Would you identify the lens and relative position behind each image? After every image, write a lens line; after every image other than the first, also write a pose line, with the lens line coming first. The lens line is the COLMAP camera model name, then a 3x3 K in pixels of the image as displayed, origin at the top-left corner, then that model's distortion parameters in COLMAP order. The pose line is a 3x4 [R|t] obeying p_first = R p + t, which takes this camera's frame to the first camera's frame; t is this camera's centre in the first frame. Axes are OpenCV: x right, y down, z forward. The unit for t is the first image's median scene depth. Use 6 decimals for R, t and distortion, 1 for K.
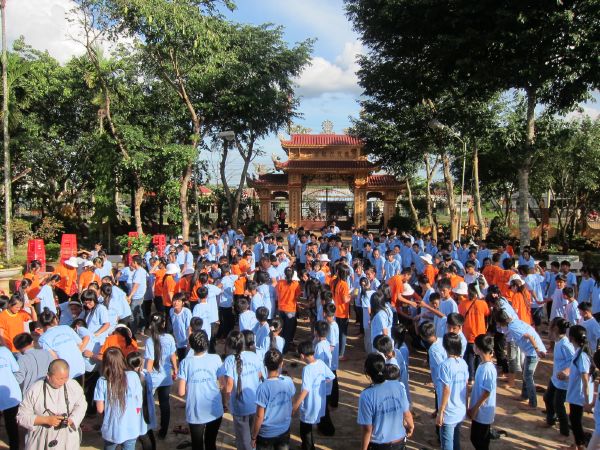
lens RADIAL K [[506.7, 0, 300.7], [0, 506.7, 224.7], [0, 0, 1]] dist [-0.050300, 0.011165]
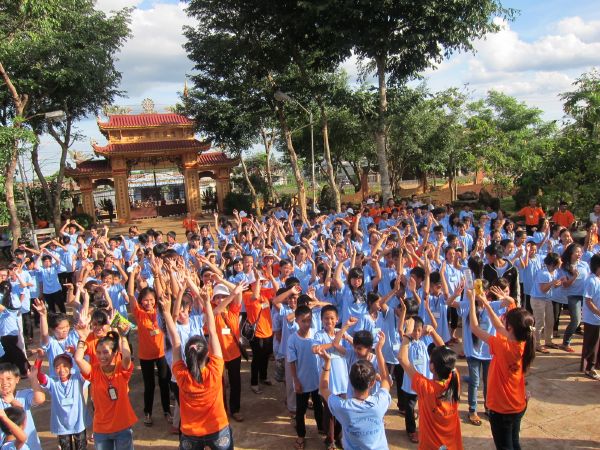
lens RADIAL K [[506.7, 0, 300.0], [0, 506.7, 227.8], [0, 0, 1]] dist [-0.050300, 0.011165]
pose [[0.925660, -0.115694, 0.360233, -0.063286], [0.099761, 0.993041, 0.062582, -0.000131], [-0.364967, -0.021992, 0.930761, 0.037164]]
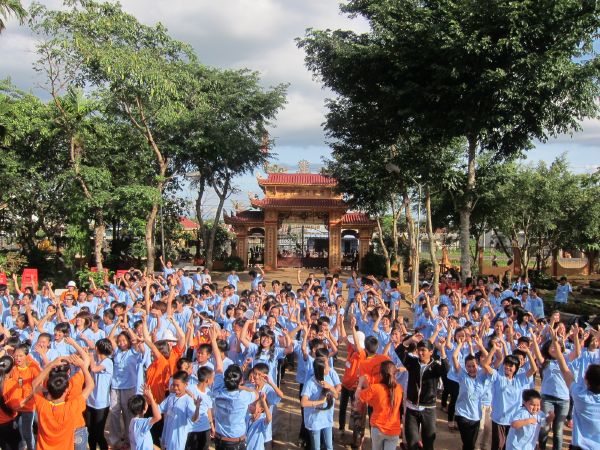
lens RADIAL K [[506.7, 0, 298.6], [0, 506.7, 221.4], [0, 0, 1]] dist [-0.050300, 0.011165]
pose [[0.999888, 0.012754, 0.007849, 0.046122], [-0.012120, 0.997026, -0.076110, -0.003659], [-0.008796, 0.076006, 0.997069, -0.026412]]
